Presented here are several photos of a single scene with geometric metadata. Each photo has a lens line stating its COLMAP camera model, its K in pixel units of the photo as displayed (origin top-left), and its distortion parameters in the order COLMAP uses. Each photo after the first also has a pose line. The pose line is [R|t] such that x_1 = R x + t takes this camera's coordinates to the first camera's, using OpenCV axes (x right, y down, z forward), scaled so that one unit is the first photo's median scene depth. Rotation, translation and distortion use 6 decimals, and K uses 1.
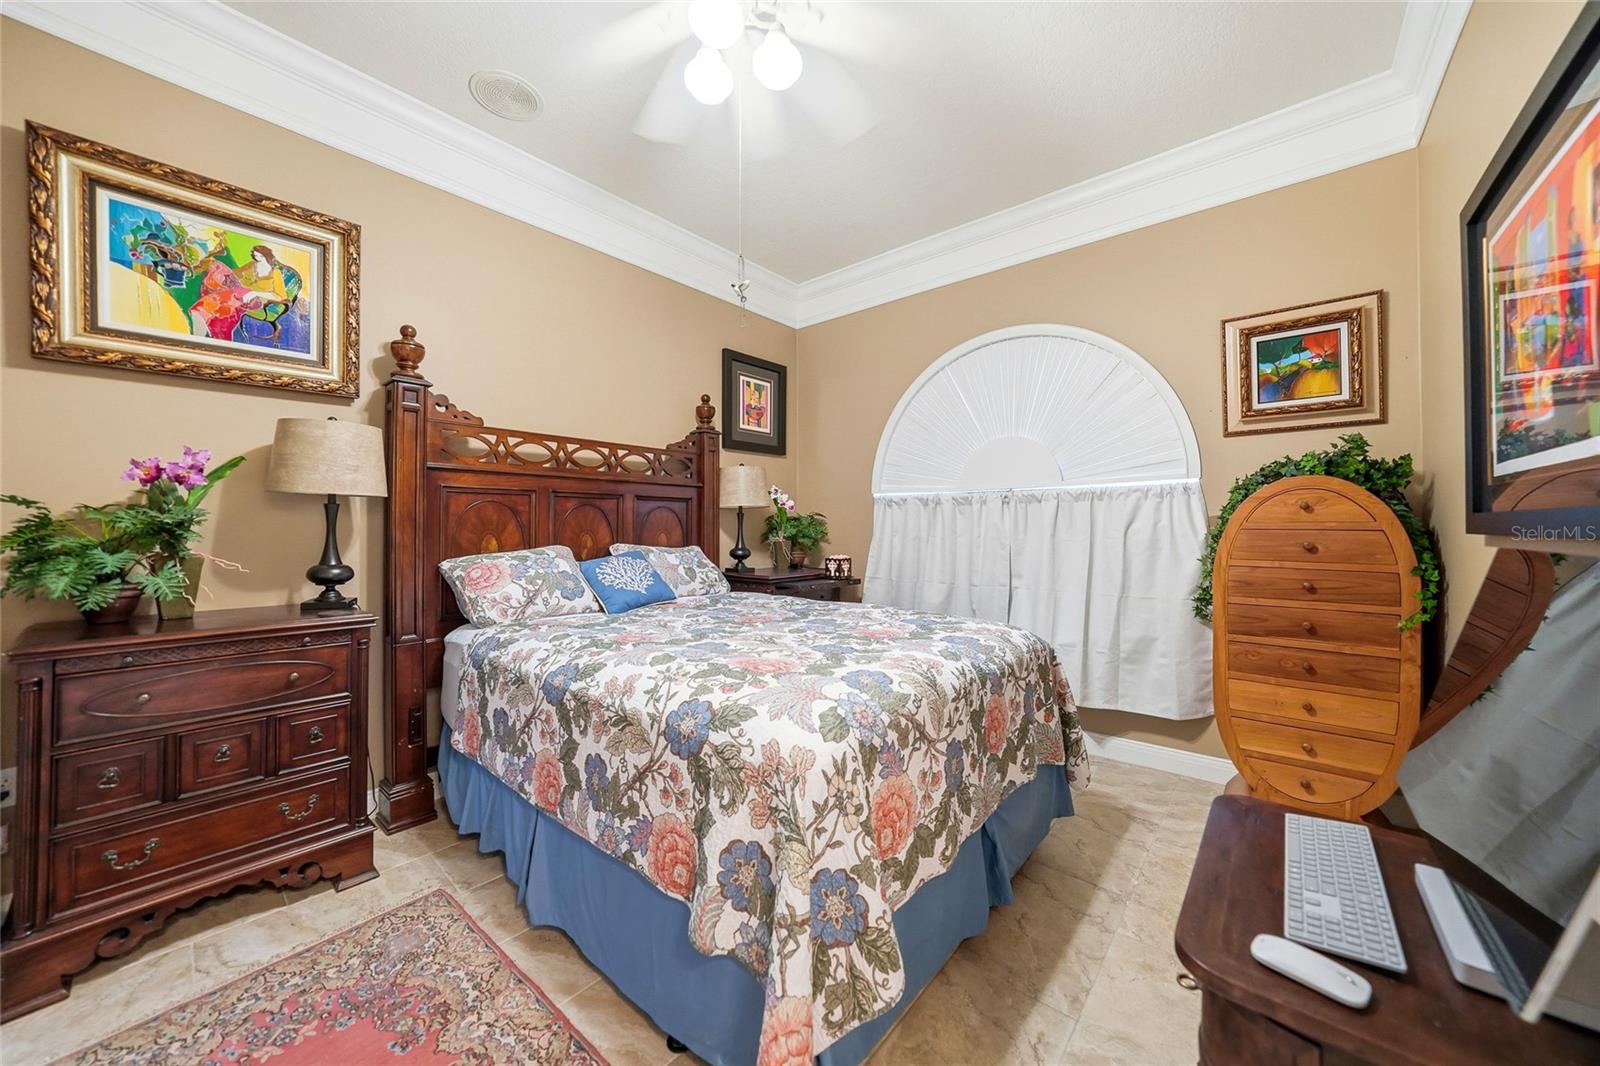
lens RADIAL K [[562.0, 0, 790.4], [0, 562.0, 529.3], [0, 0, 1]] dist [-0.000687, 0.000114]
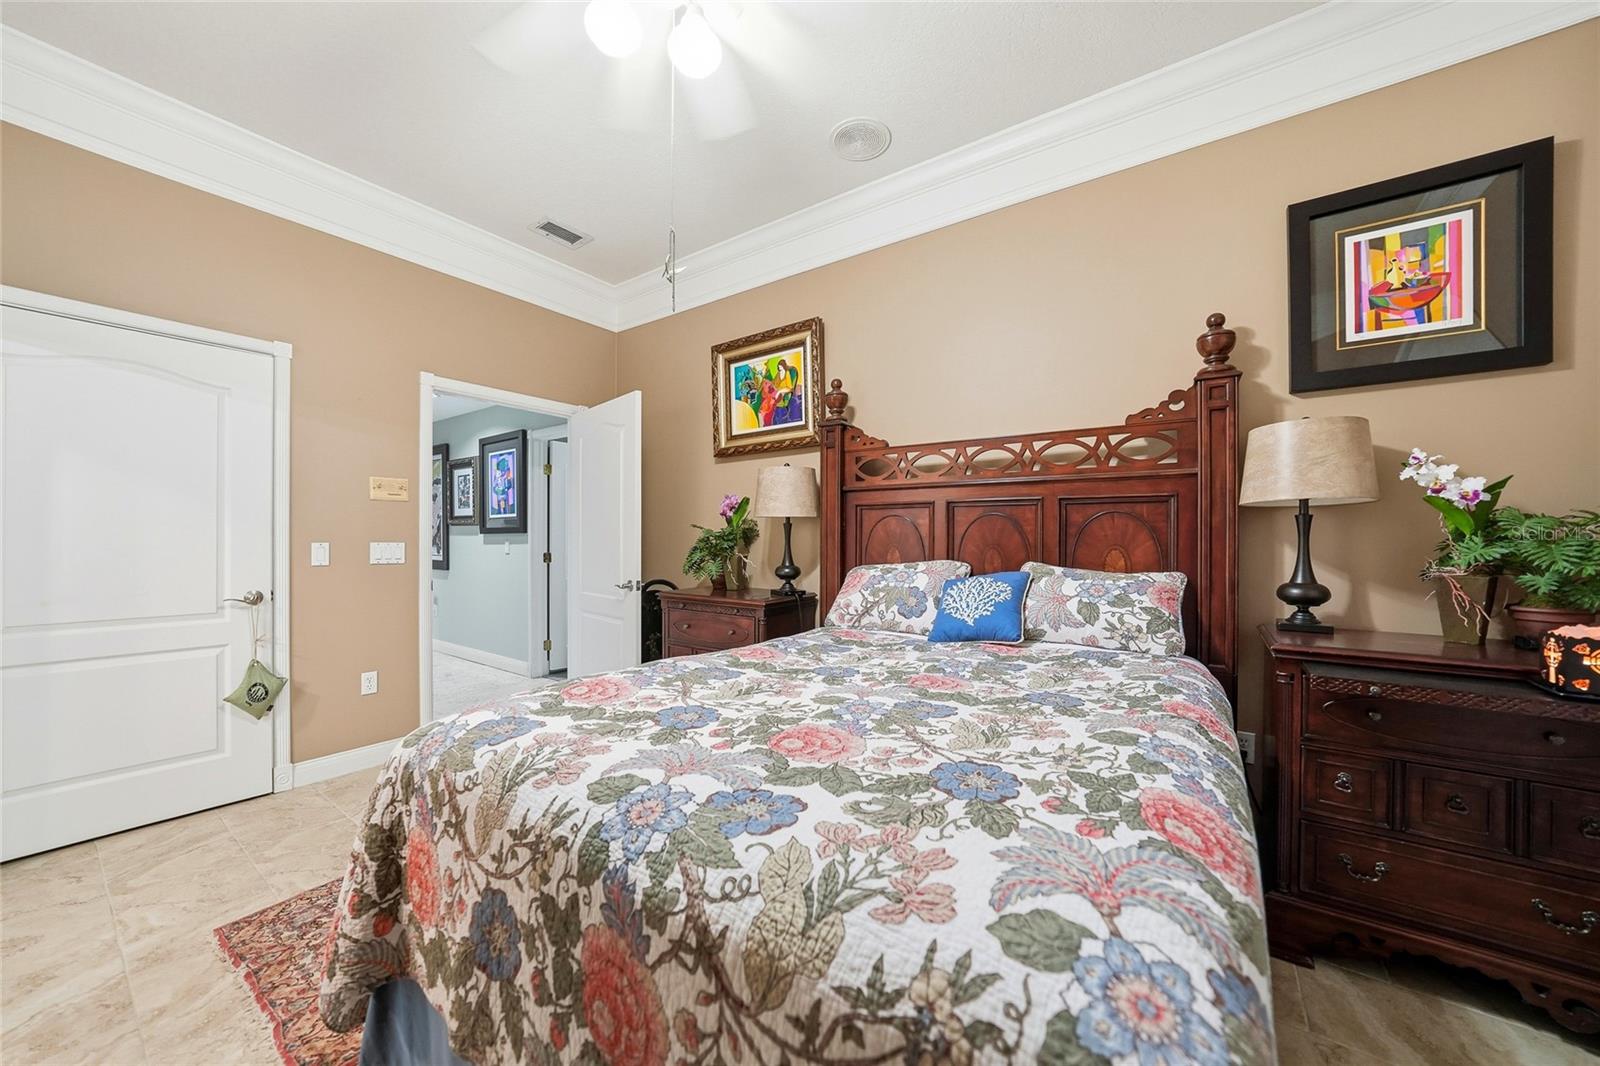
lens RADIAL K [[591.3, 0, 789.9], [0, 591.3, 532.0], [0, 0, 1]] dist [0.001544, 0.000040]
pose [[0.110682, -0.013032, -0.993770, 0.573517], [-0.008722, 0.999863, -0.014084, -0.001954], [0.993818, 0.010227, 0.110553, 0.699462]]
